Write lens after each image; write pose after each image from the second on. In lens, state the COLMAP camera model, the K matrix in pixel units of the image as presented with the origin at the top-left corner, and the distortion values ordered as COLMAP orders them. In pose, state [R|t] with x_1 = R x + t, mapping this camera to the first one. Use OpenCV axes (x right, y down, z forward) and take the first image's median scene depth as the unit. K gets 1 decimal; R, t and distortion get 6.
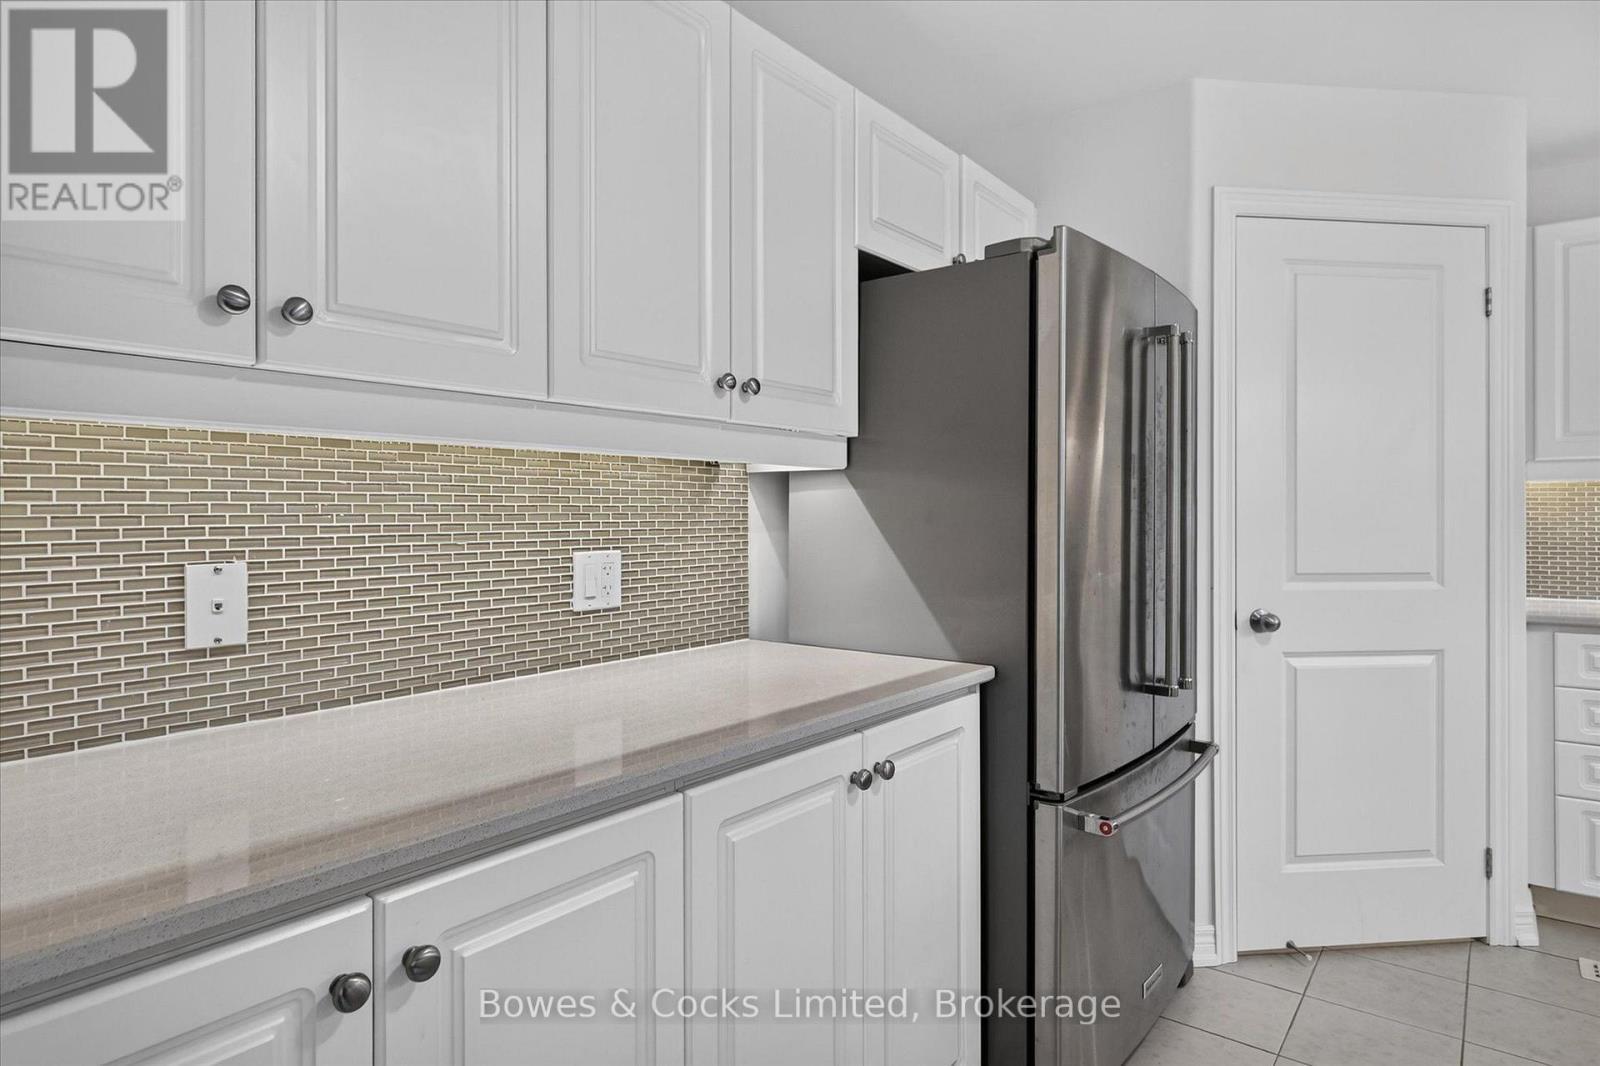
lens RADIAL K [[907.6, 0, 795.8], [0, 907.6, 510.1], [0, 0, 1]] dist [-0.000333, 0.000280]
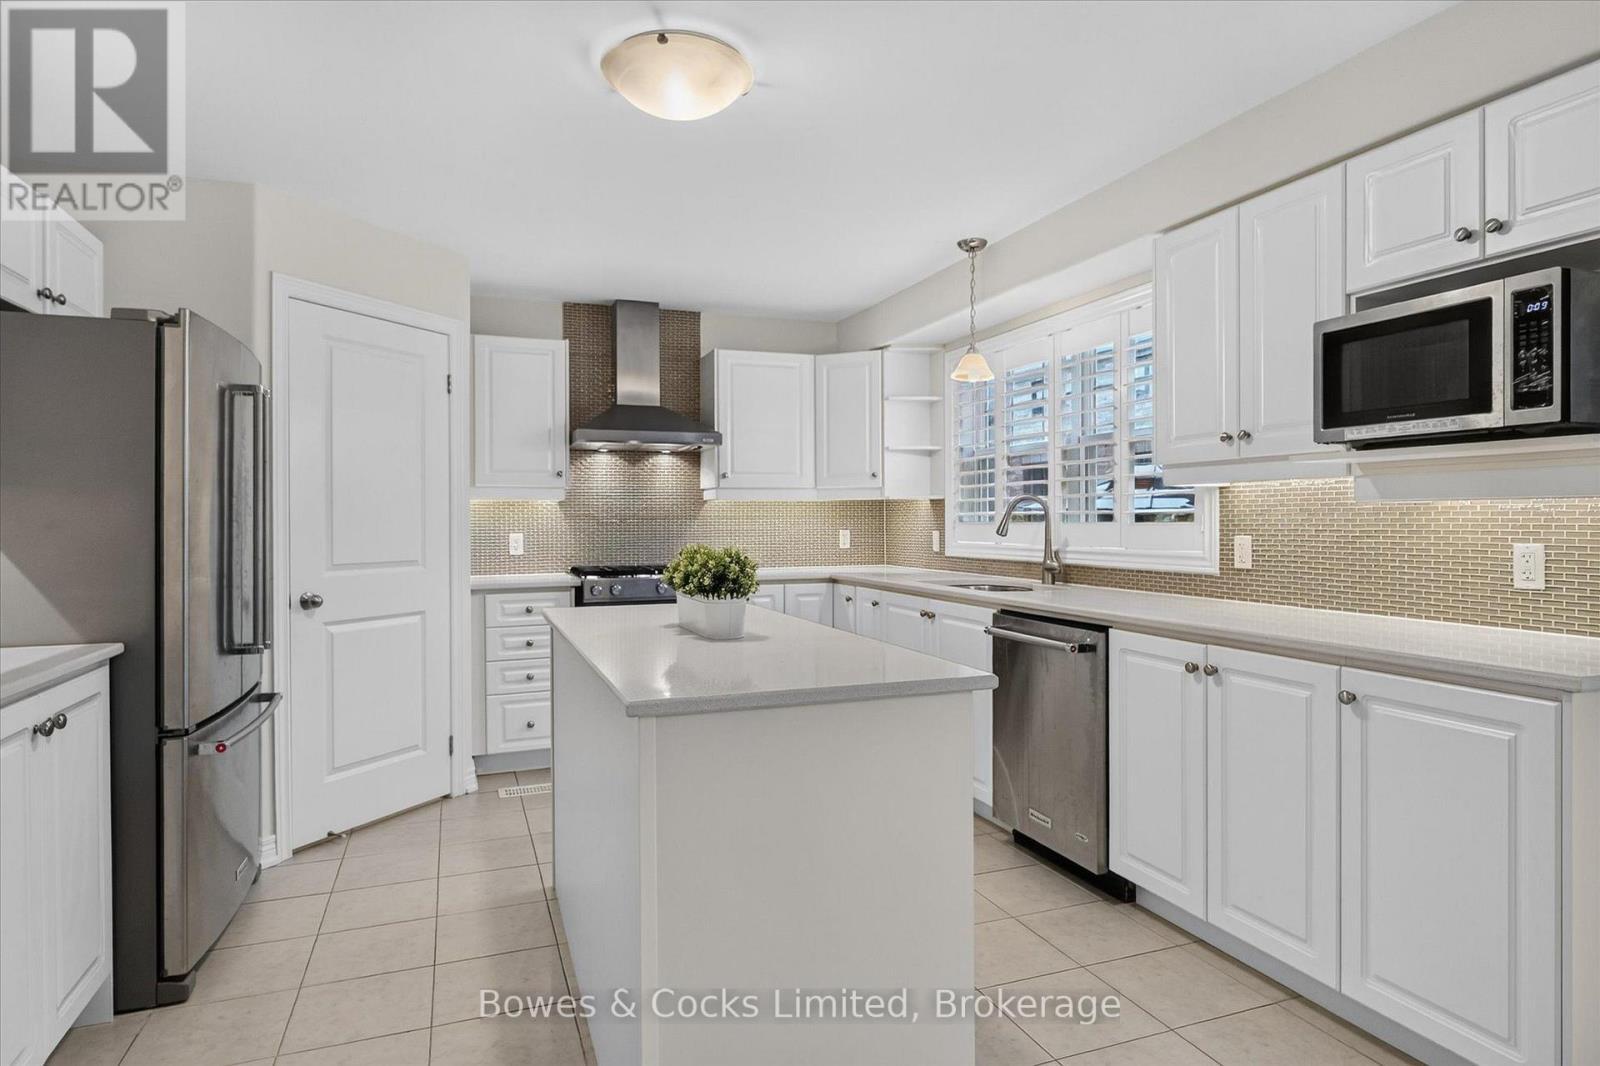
lens RADIAL K [[910.1, 0, 795.1], [0, 910.1, 517.8], [0, 0, 1]] dist [-0.000533, -0.000174]
pose [[0.522769, -0.002718, 0.852470, -0.335830], [0.003894, 0.999992, 0.000801, 0.000463], [-0.852466, 0.002901, 0.522775, -0.416621]]
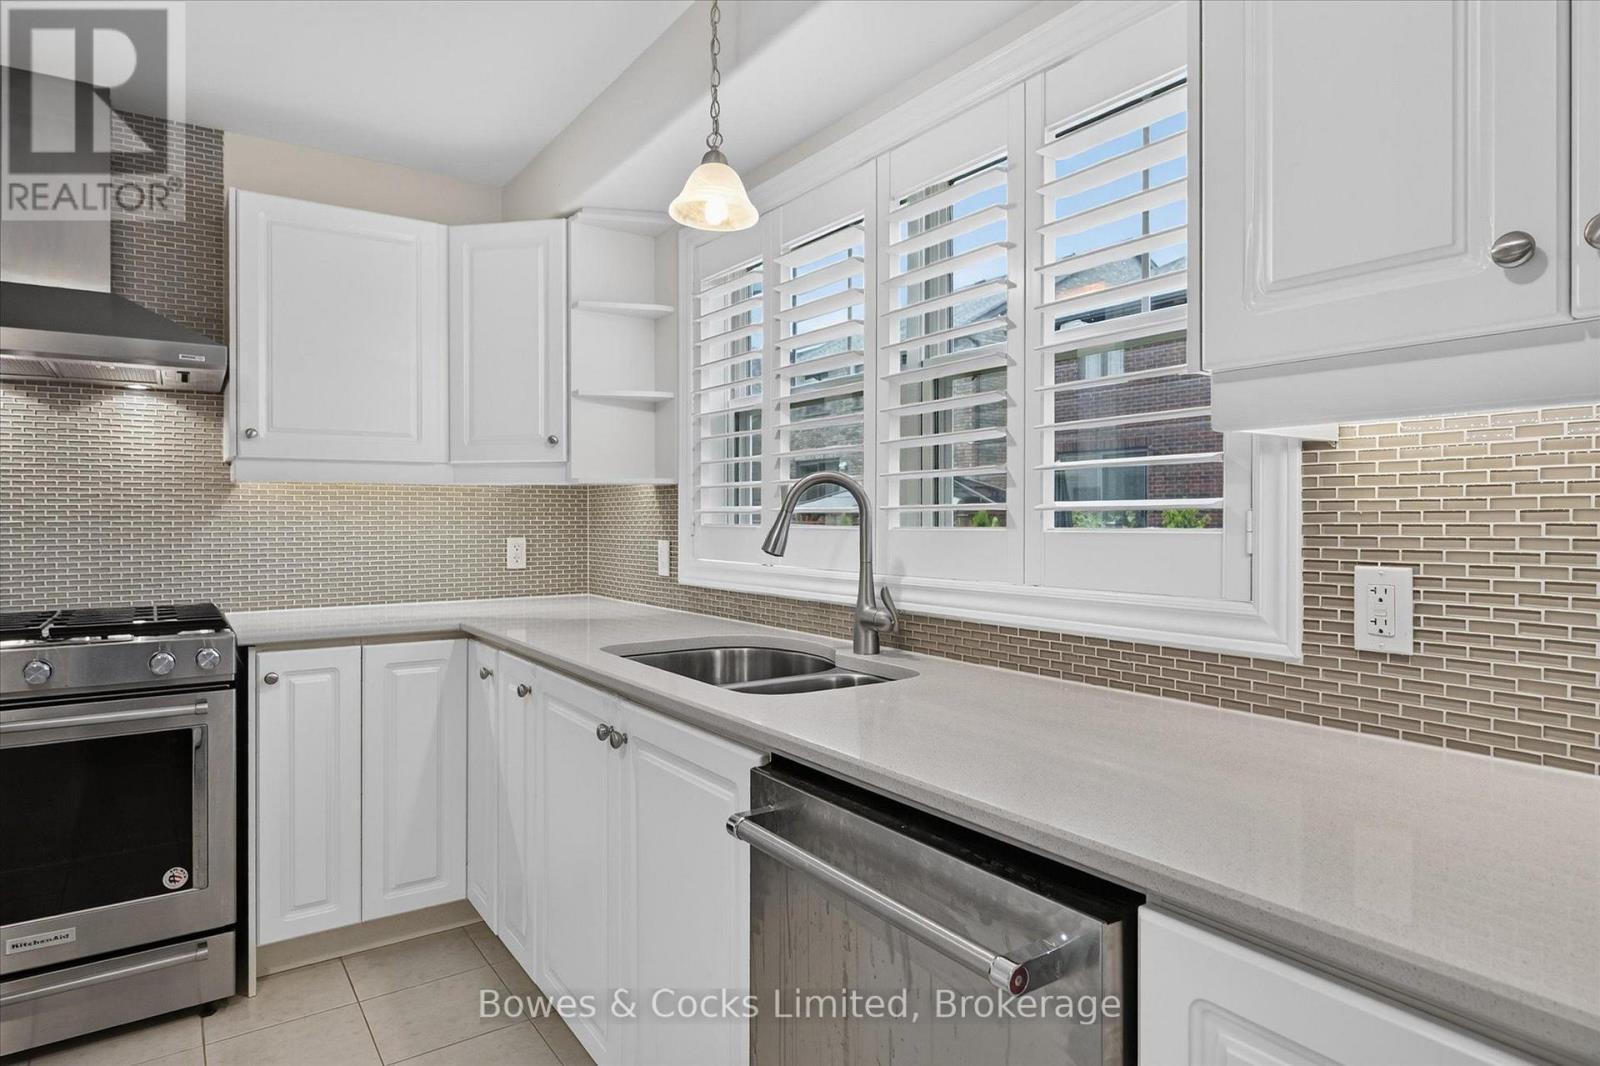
lens RADIAL K [[910.1, 0, 795.1], [0, 910.1, 517.8], [0, 0, 1]] dist [-0.000533, -0.000174]
pose [[0.299908, -0.004109, 0.953959, 0.716093], [0.001170, 0.999992, 0.003940, -0.000121], [-0.953967, -0.000065, 0.299910, -0.060511]]
